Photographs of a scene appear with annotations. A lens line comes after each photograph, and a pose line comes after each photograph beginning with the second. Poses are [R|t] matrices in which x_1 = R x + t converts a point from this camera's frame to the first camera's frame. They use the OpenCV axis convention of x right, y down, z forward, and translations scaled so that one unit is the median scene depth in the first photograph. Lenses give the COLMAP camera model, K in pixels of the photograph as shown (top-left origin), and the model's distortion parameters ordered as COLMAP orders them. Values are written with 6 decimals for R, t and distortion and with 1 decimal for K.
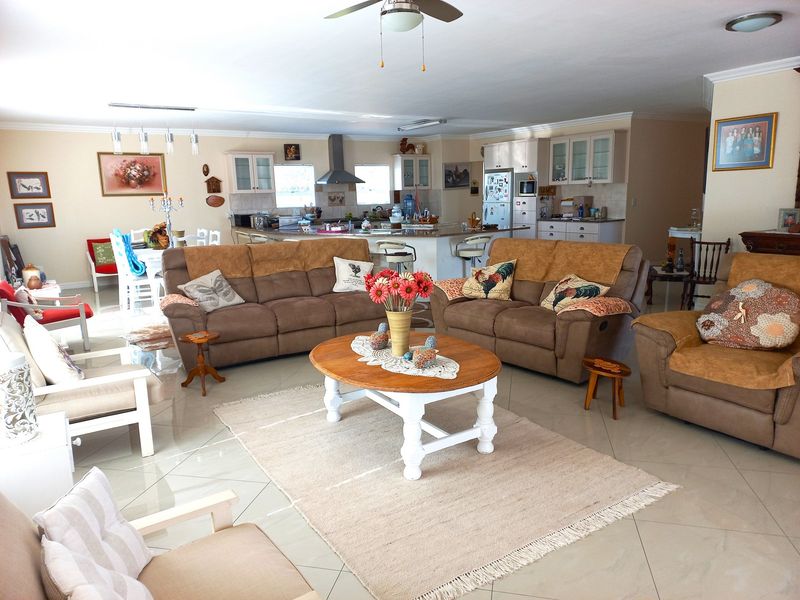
lens RADIAL K [[574.5, 0, 401.1], [0, 574.5, 298.0], [0, 0, 1]] dist [0.044309, -0.011935]
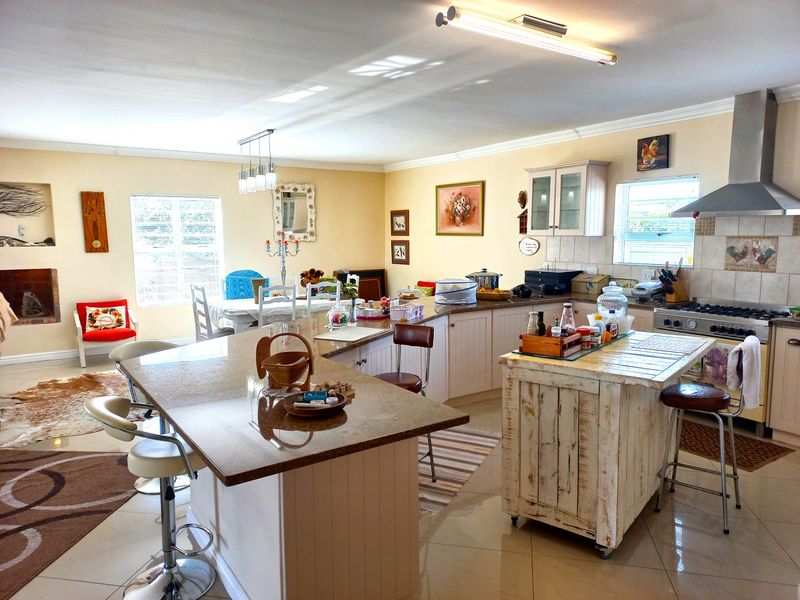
lens RADIAL K [[574.5, 0, 398.7], [0, 574.5, 302.6], [0, 0, 1]] dist [0.044309, -0.011935]
pose [[-0.009451, 0.150978, -0.988492, 0.367094], [-0.174975, 0.973035, 0.150290, -0.194785], [0.984528, 0.174382, 0.017222, 0.939153]]
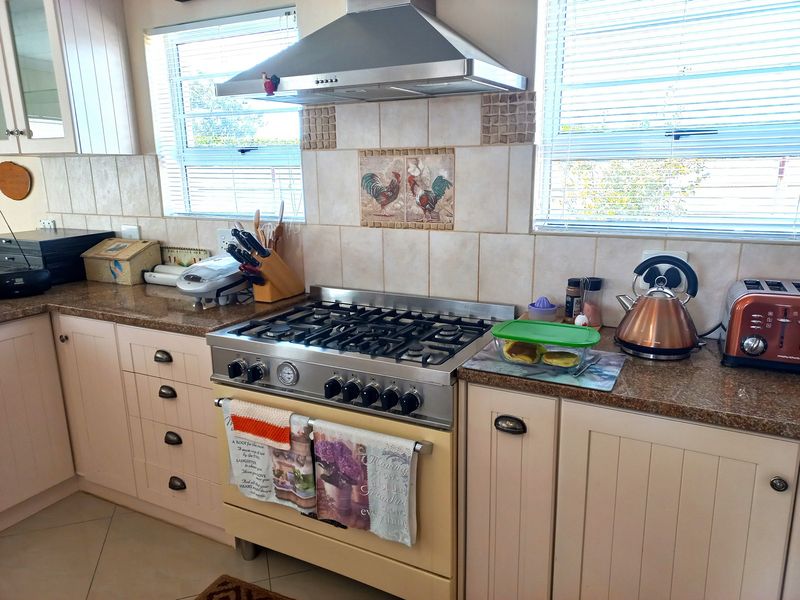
lens RADIAL K [[574.5, 0, 405.3], [0, 574.5, 301.9], [0, 0, 1]] dist [0.044309, -0.011935]
pose [[0.478582, 0.220384, -0.849935, 0.060677], [-0.160507, 0.973636, 0.162081, -0.206896], [0.863248, 0.058852, 0.501338, 1.129337]]
